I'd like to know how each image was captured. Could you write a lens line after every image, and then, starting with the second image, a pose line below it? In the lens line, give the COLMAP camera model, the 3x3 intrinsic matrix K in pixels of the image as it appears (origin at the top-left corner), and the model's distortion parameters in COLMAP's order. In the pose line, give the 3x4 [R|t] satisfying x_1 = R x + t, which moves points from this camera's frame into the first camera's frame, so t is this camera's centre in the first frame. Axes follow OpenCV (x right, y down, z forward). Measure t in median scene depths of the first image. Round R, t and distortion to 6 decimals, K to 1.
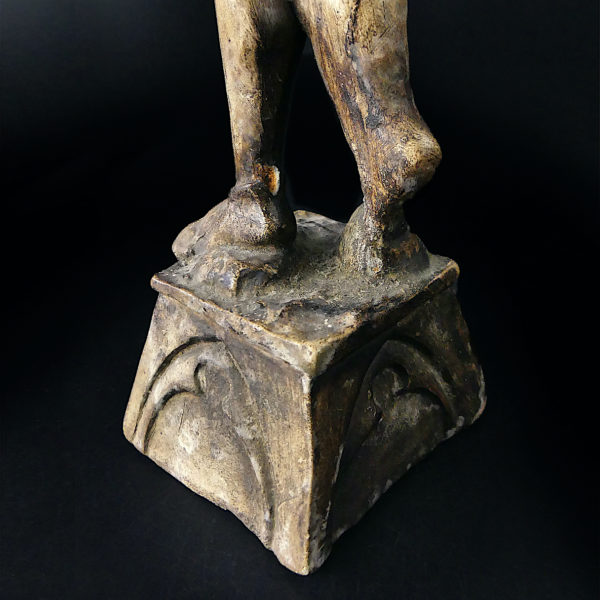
lens RADIAL K [[549.8, 0, 300.5], [0, 549.8, 264.5], [0, 0, 1]] dist [-0.037017, -0.006599]
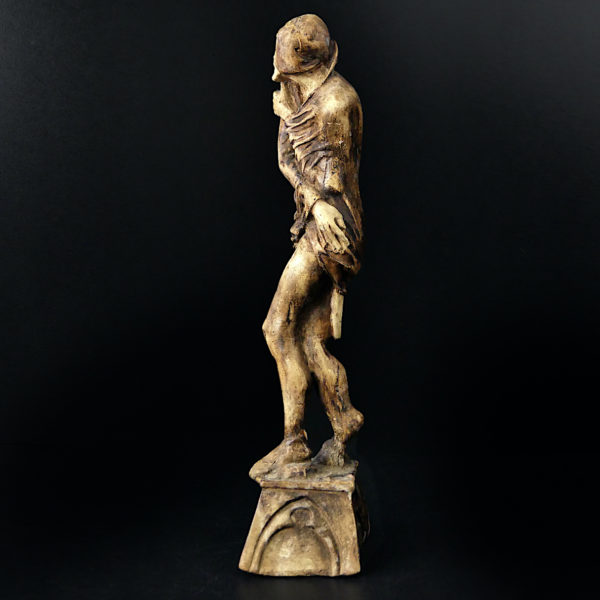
lens RADIAL K [[941.8, 0, 300.0], [0, 941.8, 300.0], [0, 0, 1]] dist [-0.044590, -0.048580]
pose [[0.786269, -0.004236, 0.617870, -2.828629], [0.230188, 0.930001, -0.286550, 0.528077], [-0.573406, 0.367532, 0.732206, -2.511110]]
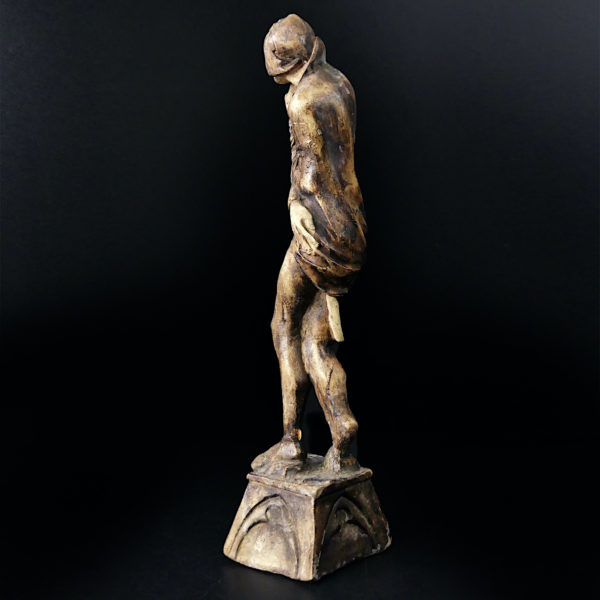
lens RADIAL K [[941.8, 0, 300.0], [0, 941.8, 300.0], [0, 0, 1]] dist [-0.044590, -0.048580]
pose [[0.998765, 0.024073, 0.043462, -0.254730], [-0.007801, 0.939915, -0.341319, 0.774388], [-0.049067, 0.340559, 0.938942, -3.443852]]
